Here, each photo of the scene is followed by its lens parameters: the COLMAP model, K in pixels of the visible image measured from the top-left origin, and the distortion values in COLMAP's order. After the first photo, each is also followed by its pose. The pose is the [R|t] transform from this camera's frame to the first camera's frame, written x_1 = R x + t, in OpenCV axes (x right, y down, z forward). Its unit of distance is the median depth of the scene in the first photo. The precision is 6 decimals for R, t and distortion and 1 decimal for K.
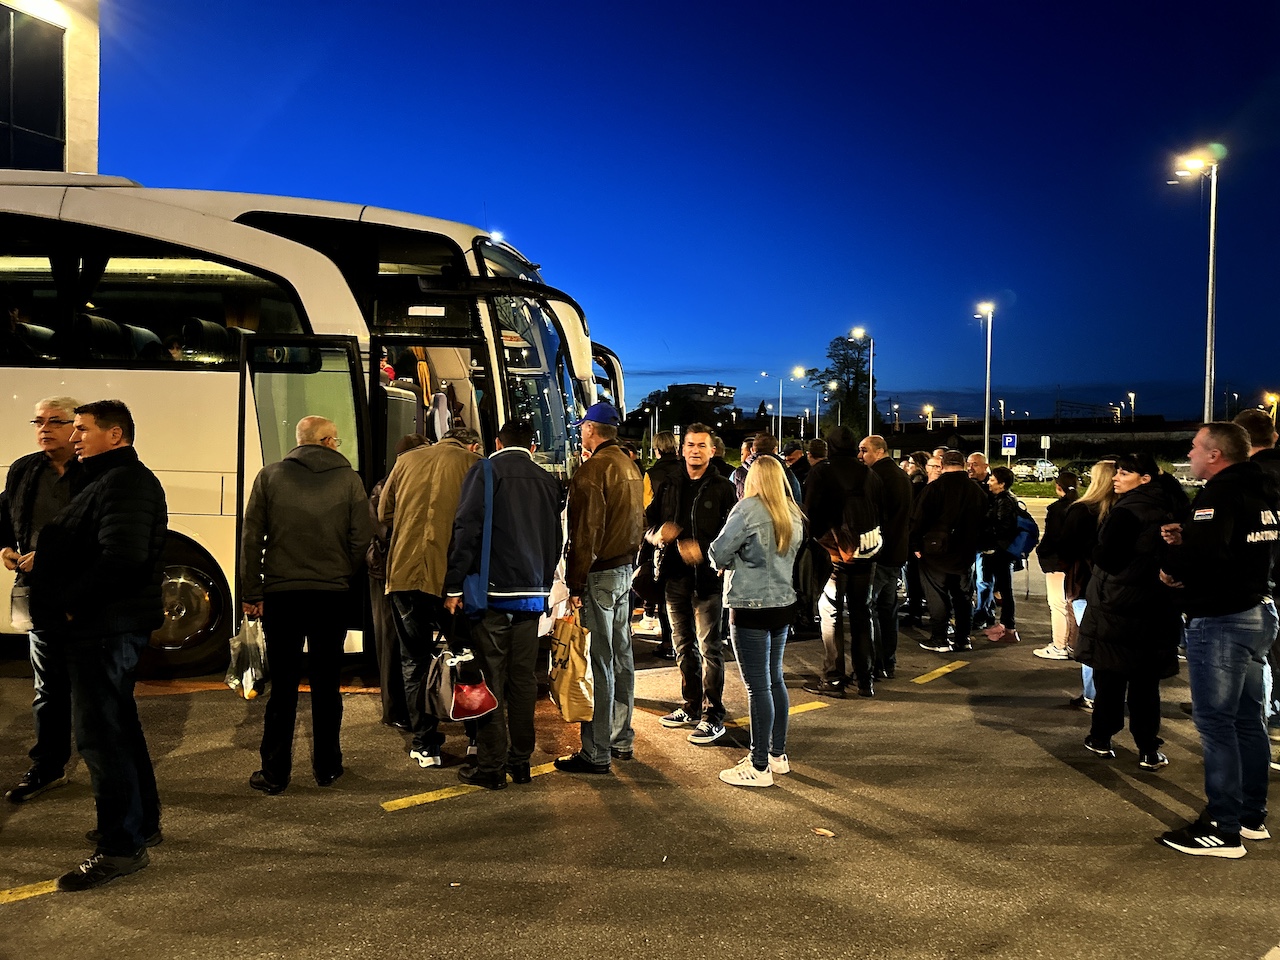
lens RADIAL K [[898.2, 0, 640.0], [0, 898.2, 480.0], [0, 0, 1]] dist [0.021832, -0.002037]
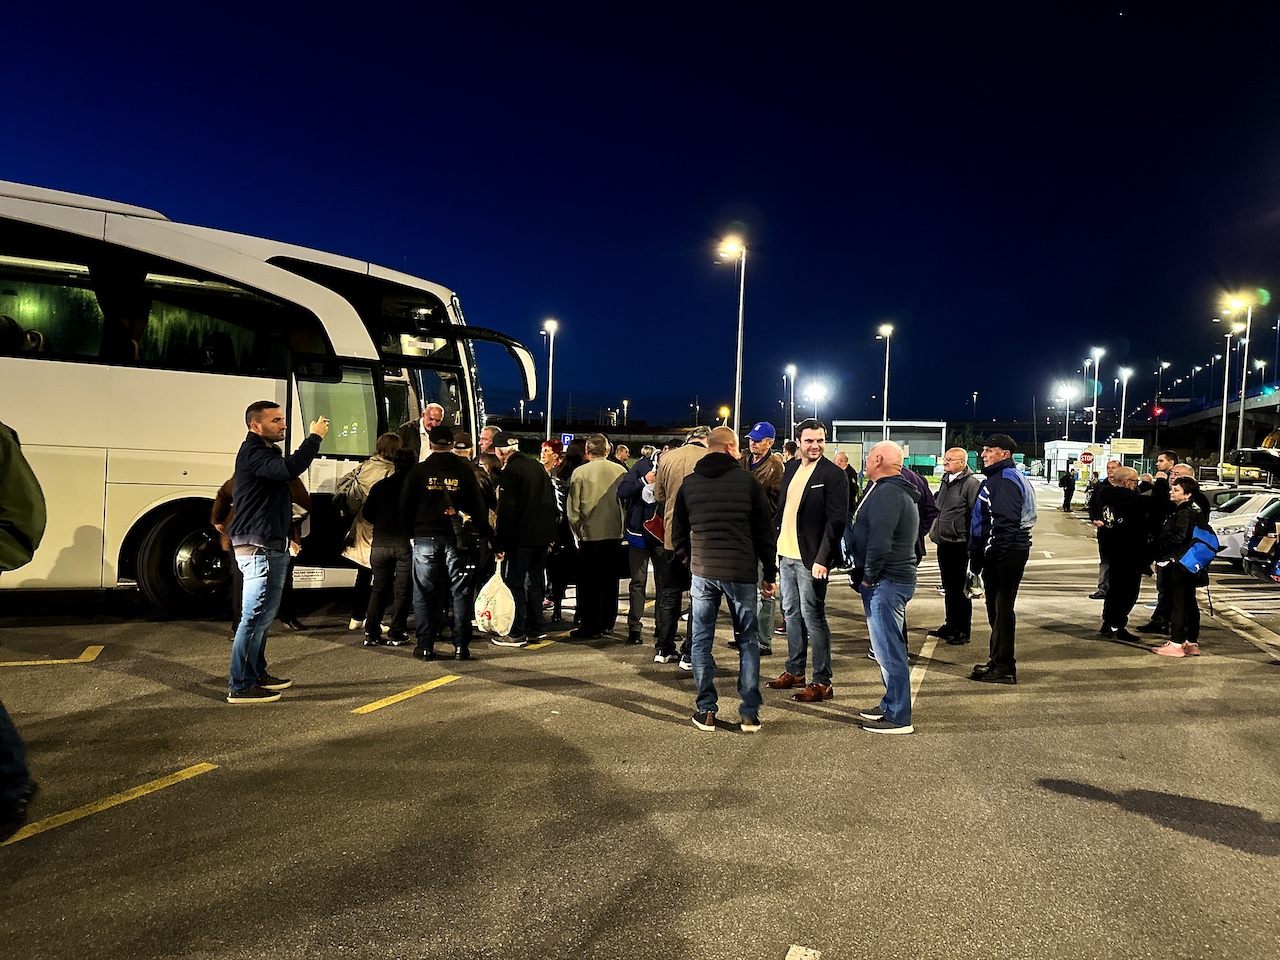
lens RADIAL K [[898.2, 0, 640.0], [0, 898.2, 480.0], [0, 0, 1]] dist [0.021832, -0.002037]
pose [[0.855729, 0.007821, 0.517365, -0.666045], [-0.012641, 0.999903, 0.005793, 0.015512], [-0.517270, -0.011497, 0.855745, -0.409241]]
